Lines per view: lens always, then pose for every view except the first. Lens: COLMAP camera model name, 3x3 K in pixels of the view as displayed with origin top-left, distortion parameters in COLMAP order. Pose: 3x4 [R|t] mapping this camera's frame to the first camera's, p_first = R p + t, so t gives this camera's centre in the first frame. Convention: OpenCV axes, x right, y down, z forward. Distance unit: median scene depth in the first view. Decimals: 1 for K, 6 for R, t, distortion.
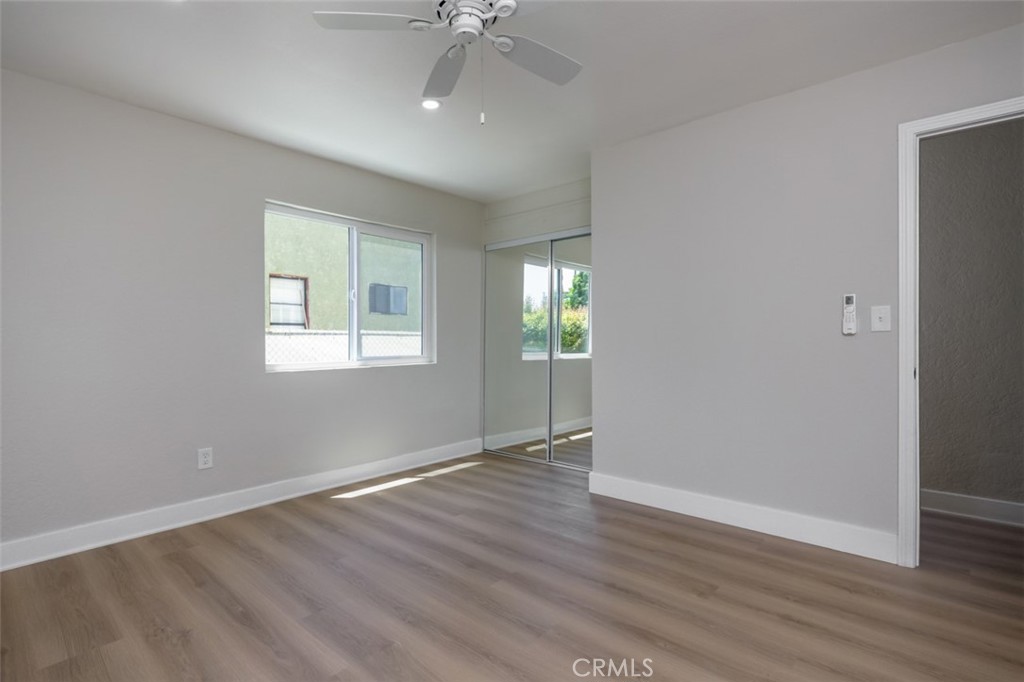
lens RADIAL K [[494.6, 0, 502.1], [0, 494.6, 344.2], [0, 0, 1]] dist [-0.001494, 0.000975]
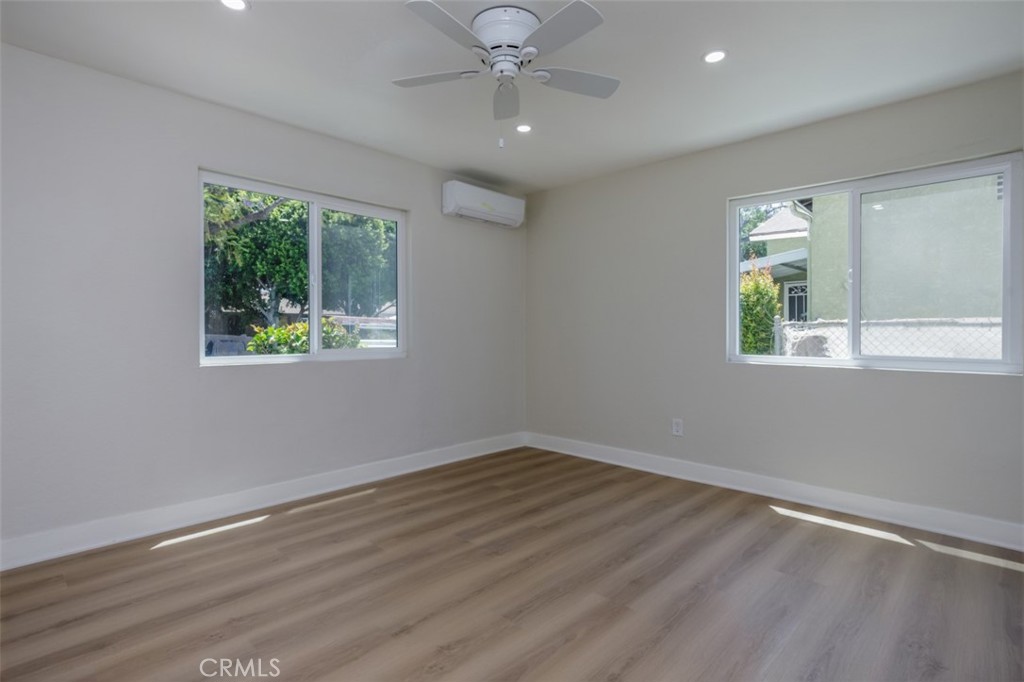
lens RADIAL K [[503.3, 0, 504.9], [0, 503.3, 335.2], [0, 0, 1]] dist [0.001701, 0.001797]
pose [[-0.038796, 0.010958, -0.999187, 0.667326], [-0.013374, 0.999845, 0.011484, -0.008200], [0.999158, 0.013808, -0.038644, 0.613297]]
